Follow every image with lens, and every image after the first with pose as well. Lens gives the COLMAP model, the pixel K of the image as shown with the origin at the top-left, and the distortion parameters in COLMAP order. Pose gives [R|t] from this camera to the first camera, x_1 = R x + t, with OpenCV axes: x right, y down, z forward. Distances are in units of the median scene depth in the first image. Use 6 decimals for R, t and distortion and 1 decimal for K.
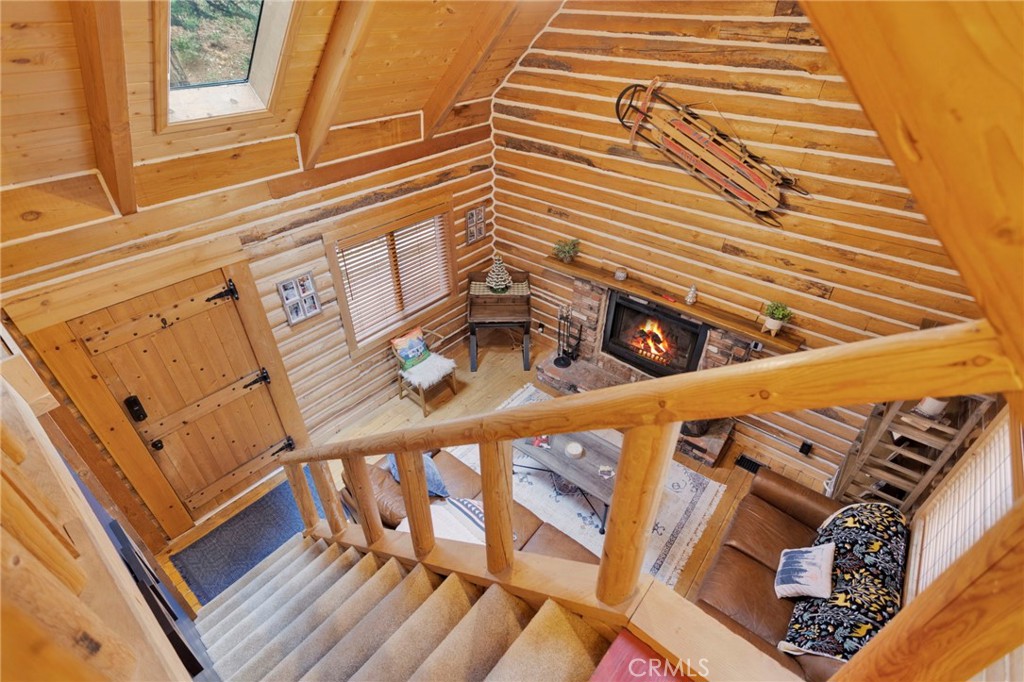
lens RADIAL K [[482.7, 0, 512.0], [0, 482.7, 341.0], [0, 0, 1]] dist [-0.000160, 0.000530]
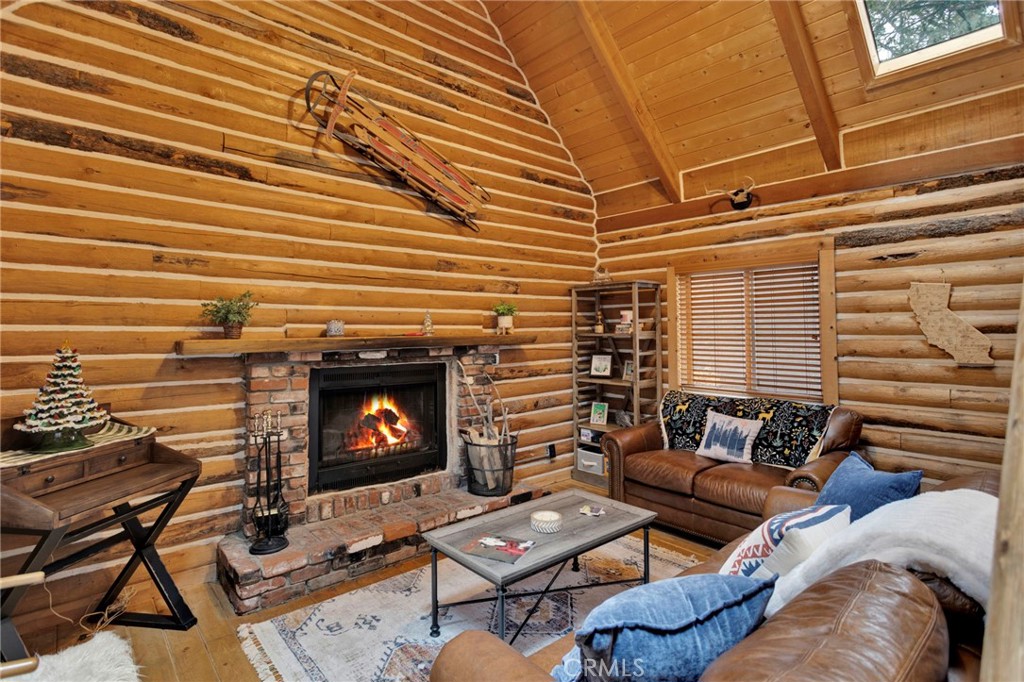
lens RADIAL K [[500.4, 0, 496.4], [0, 500.4, 314.2], [0, 0, 1]] dist [0.001058, 0.000854]
pose [[0.197621, 0.038943, 0.979505, -0.437059], [0.584518, 0.797464, -0.149635, 0.083879], [-0.786947, 0.602109, 0.134833, 0.775897]]
